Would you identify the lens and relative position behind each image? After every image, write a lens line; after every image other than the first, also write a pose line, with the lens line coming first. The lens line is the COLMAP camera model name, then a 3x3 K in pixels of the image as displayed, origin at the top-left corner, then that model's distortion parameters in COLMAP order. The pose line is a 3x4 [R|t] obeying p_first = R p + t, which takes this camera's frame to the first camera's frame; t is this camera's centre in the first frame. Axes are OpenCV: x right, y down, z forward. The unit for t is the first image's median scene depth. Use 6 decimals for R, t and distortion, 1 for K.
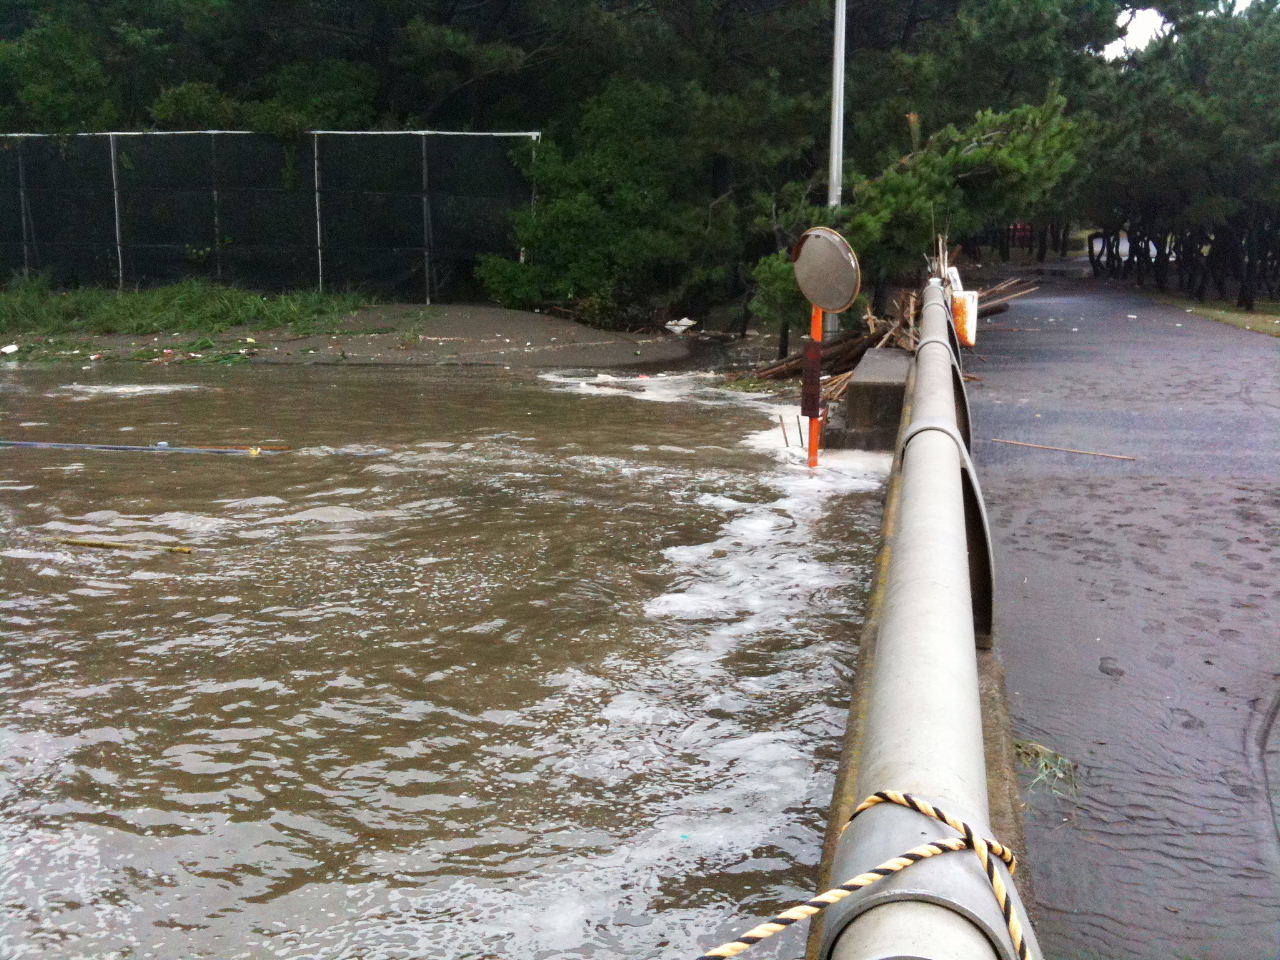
lens RADIAL K [[1340.7, 0, 640.0], [0, 1340.7, 480.0], [0, 0, 1]] dist [0.086119, -0.294317]
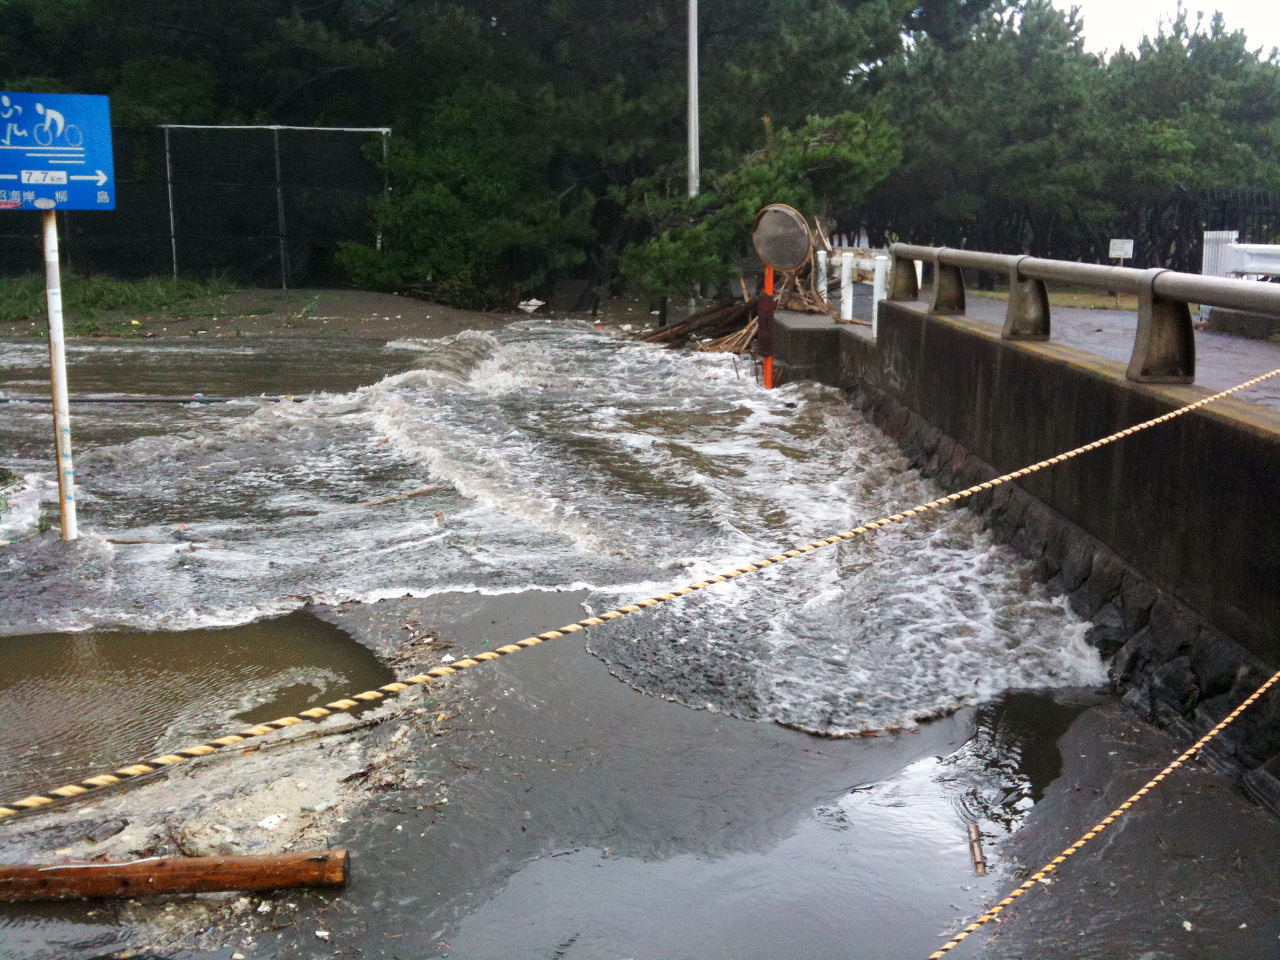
lens RADIAL K [[1336.1, 0, 635.4], [0, 1336.1, 447.4], [0, 0, 1]] dist [0.081945, -0.322373]
pose [[0.978147, -0.033729, 0.205160, -0.116943], [0.038632, 0.999055, -0.019939, 0.026365], [-0.204293, 0.027429, 0.978525, -0.086559]]
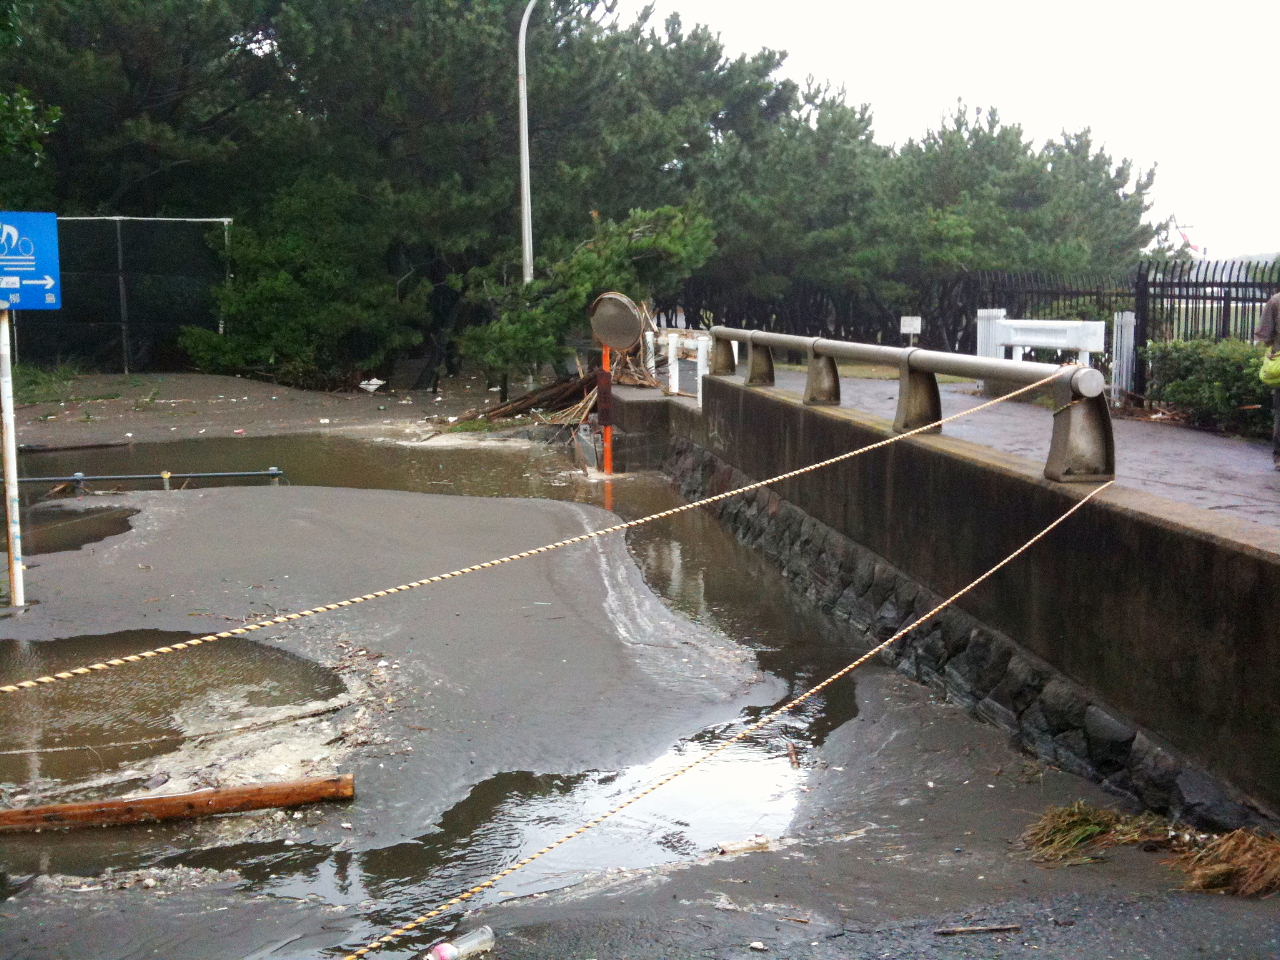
lens RADIAL K [[1332.9, 0, 647.5], [0, 1332.9, 480.1], [0, 0, 1]] dist [0.052976, -0.246891]
pose [[0.938255, -0.053891, 0.341722, -0.146632], [0.073300, 0.996333, -0.044131, 0.034410], [-0.338091, 0.066454, 0.938764, -0.150250]]
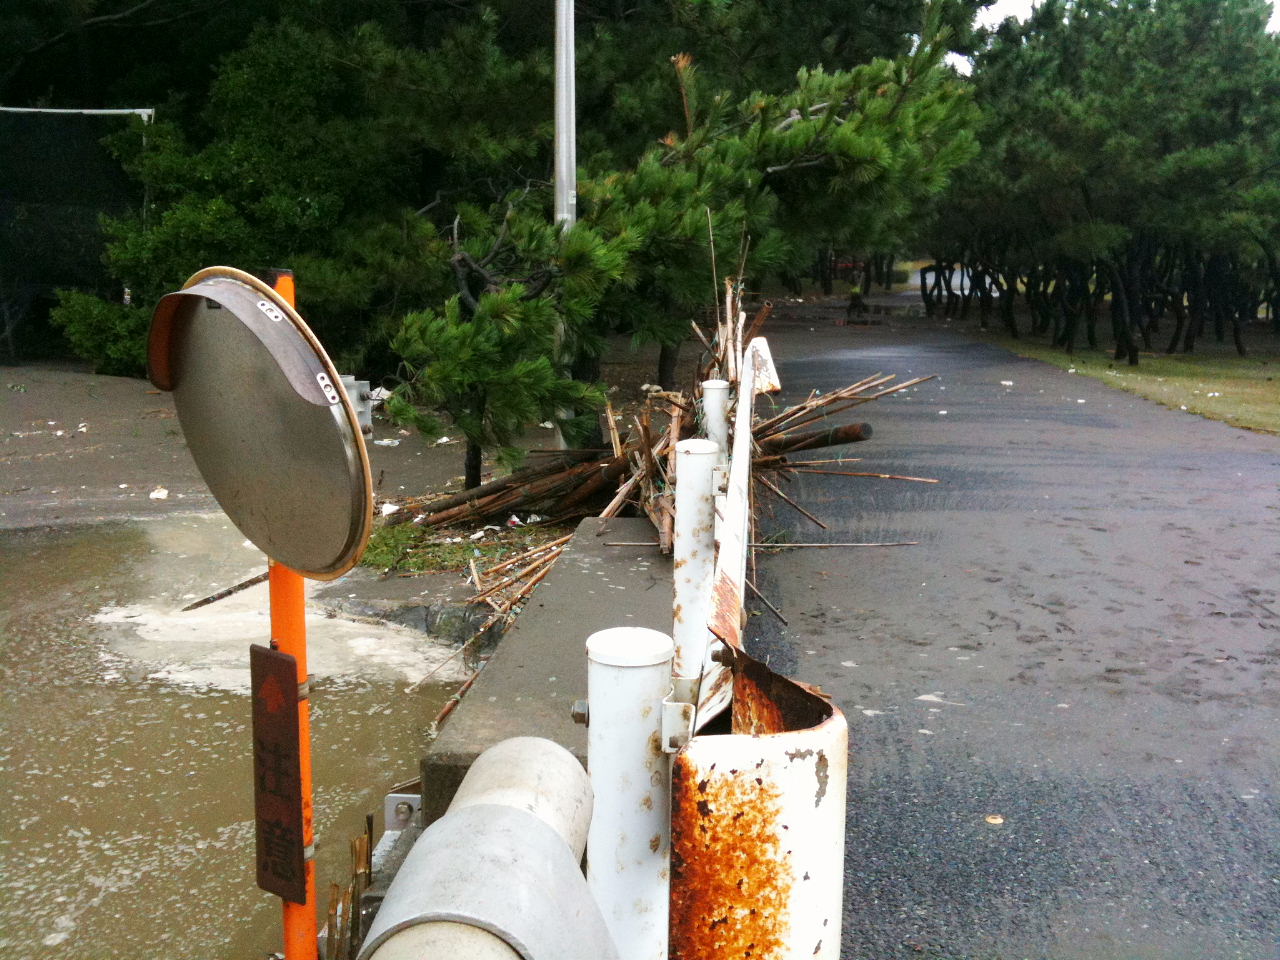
lens RADIAL K [[1327.6, 0, 646.9], [0, 1327.6, 501.8], [0, 0, 1]] dist [0.015357, -0.011938]
pose [[0.991351, -0.011607, 0.130726, 0.081324], [0.011641, 0.999932, 0.000501, -0.064283], [-0.130723, 0.001025, 0.991418, 0.332511]]
